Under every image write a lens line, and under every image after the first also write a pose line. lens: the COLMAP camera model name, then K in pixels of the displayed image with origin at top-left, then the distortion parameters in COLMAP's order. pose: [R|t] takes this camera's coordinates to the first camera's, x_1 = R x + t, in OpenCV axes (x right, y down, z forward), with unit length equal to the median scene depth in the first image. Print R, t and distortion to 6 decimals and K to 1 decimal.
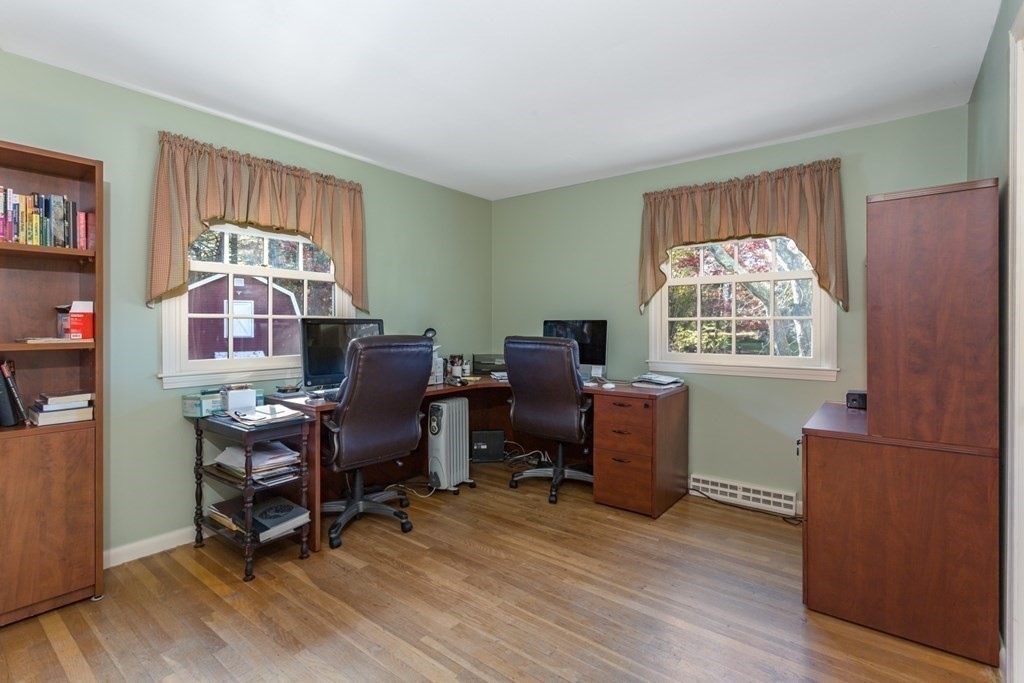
lens RADIAL K [[482.2, 0, 512.9], [0, 482.2, 336.6], [0, 0, 1]] dist [0.001494, 0.001121]
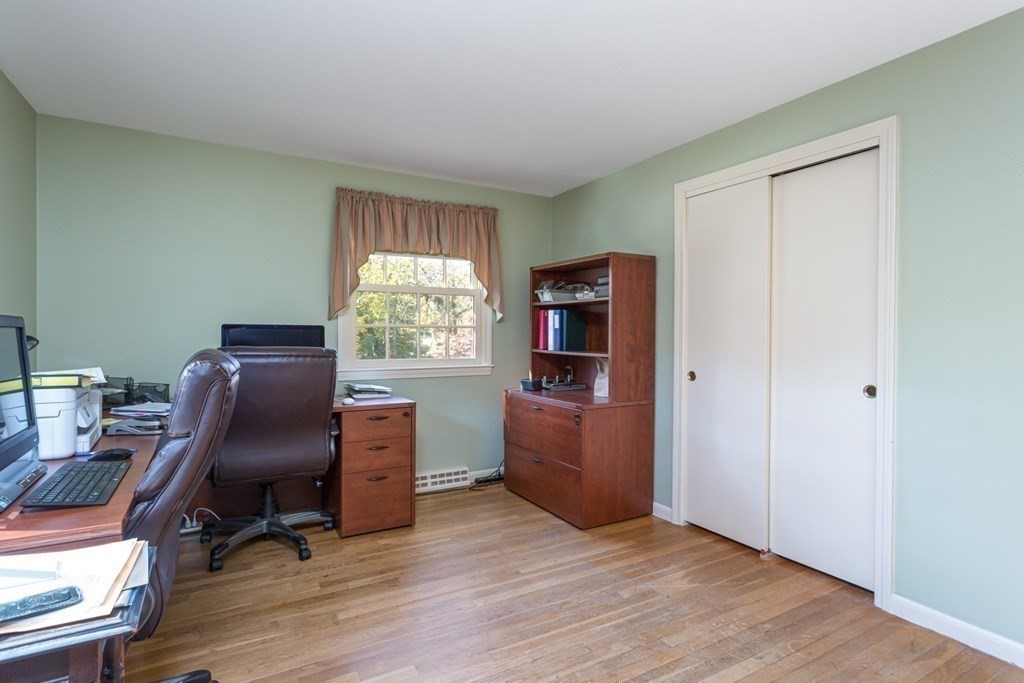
lens RADIAL K [[482.2, 0, 512.9], [0, 482.2, 336.6], [0, 0, 1]] dist [0.001494, 0.001121]
pose [[0.417051, -0.008854, 0.908840, -0.491941], [0.013969, 0.999897, 0.003331, -0.013797], [-0.908776, 0.011306, 0.417132, 0.370657]]
